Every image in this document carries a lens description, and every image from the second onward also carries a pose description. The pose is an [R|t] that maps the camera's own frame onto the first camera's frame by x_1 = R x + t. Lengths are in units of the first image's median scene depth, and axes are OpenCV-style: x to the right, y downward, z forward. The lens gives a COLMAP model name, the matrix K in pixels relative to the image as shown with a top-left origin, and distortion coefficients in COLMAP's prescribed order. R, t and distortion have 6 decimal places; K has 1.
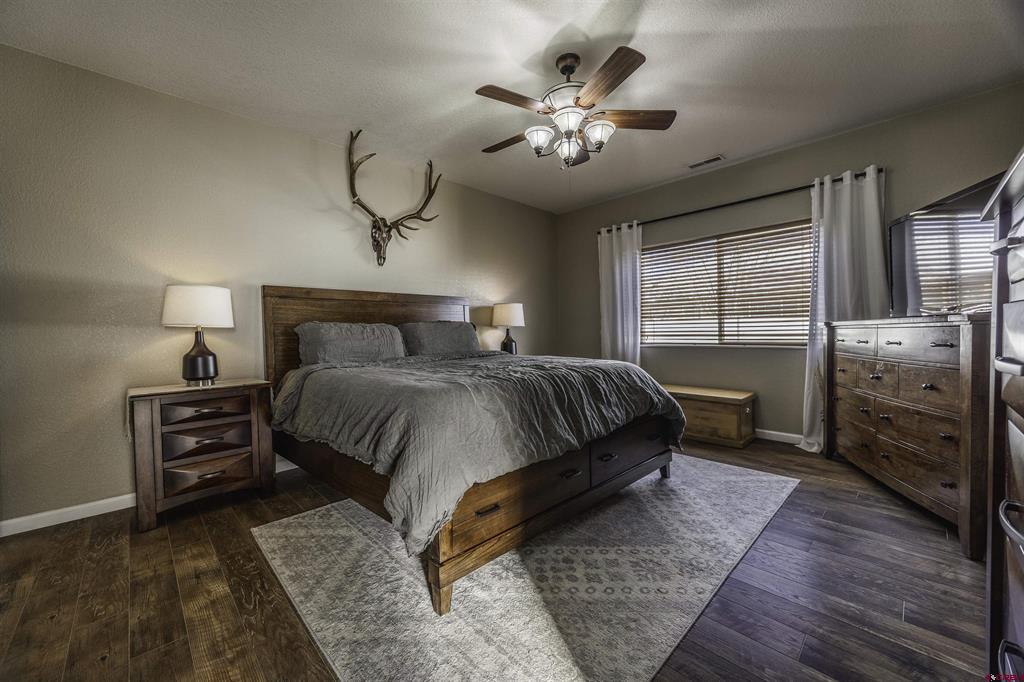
lens RADIAL K [[387.2, 0, 512.0], [0, 387.2, 341.0], [0, 0, 1]] dist [-0.001368, -0.000180]
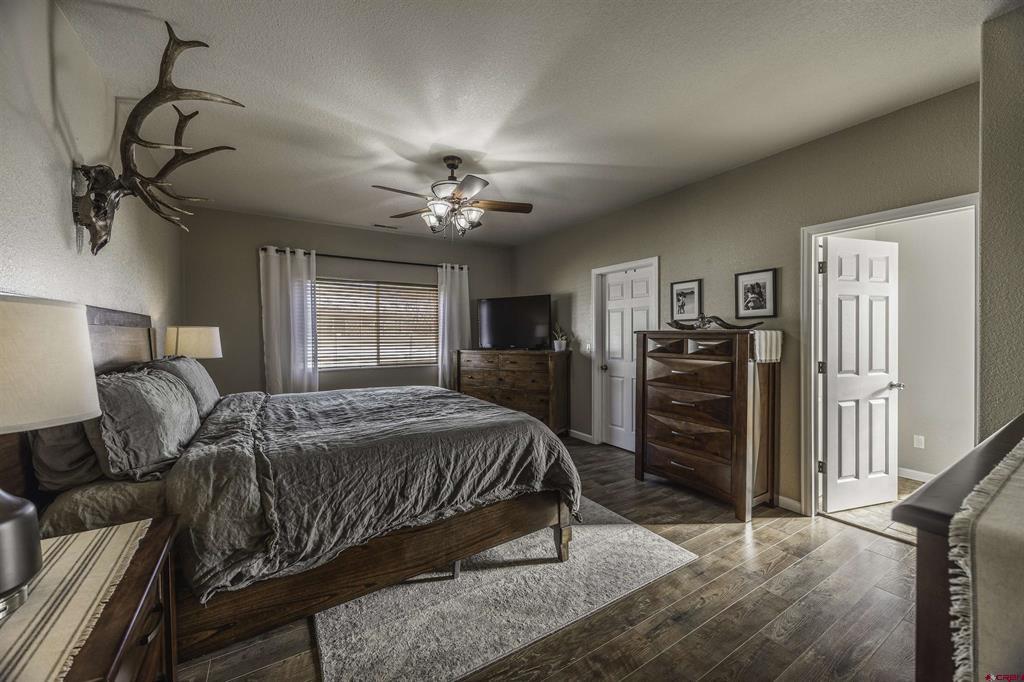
lens RADIAL K [[368.8, 0, 512.0], [0, 368.8, 341.0], [0, 0, 1]] dist [-0.001401, -0.000110]
pose [[0.243185, 0.008681, 0.969941, -0.574823], [0.023601, 0.999611, -0.014864, -0.047981], [-0.969693, 0.026506, 0.242885, 0.291971]]
